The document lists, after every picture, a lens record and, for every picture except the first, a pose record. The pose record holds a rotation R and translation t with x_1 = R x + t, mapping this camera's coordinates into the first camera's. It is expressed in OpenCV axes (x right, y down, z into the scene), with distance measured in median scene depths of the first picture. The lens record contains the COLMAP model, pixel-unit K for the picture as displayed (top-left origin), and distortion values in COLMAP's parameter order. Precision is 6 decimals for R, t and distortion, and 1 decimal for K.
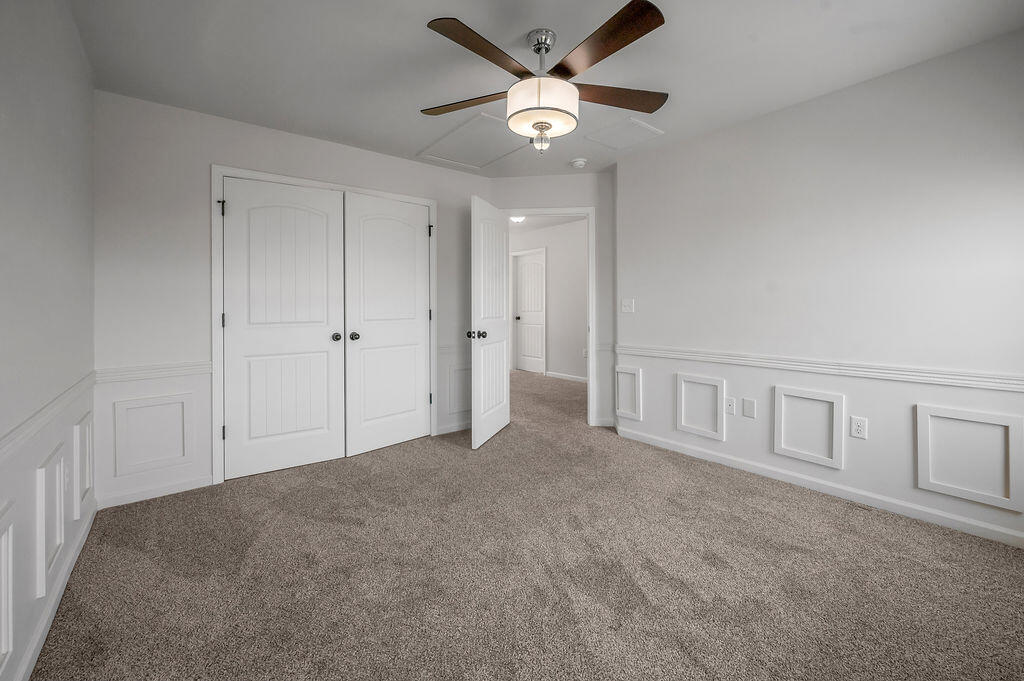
lens RADIAL K [[418.7, 0, 507.6], [0, 418.7, 311.2], [0, 0, 1]] dist [-0.002027, -0.000097]
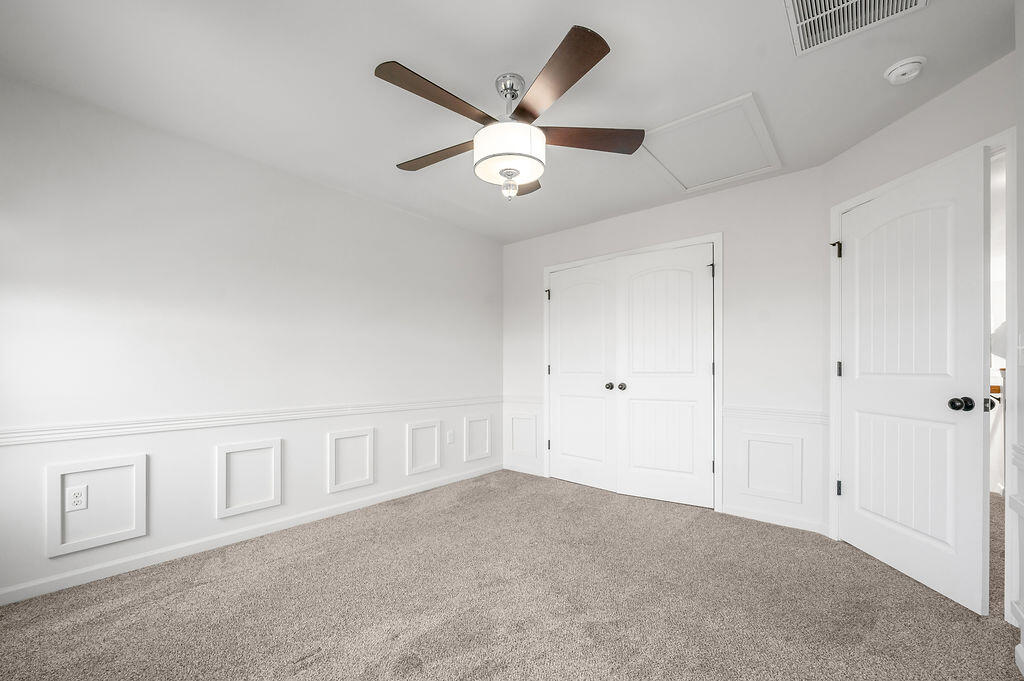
lens RADIAL K [[418.7, 0, 513.4], [0, 418.7, 365.9], [0, 0, 1]] dist [-0.002027, -0.000097]
pose [[0.202661, 0.004458, -0.979239, 0.769780], [-0.002803, 0.999988, 0.003973, 0.002452], [0.979245, 0.001940, 0.202671, 0.574900]]
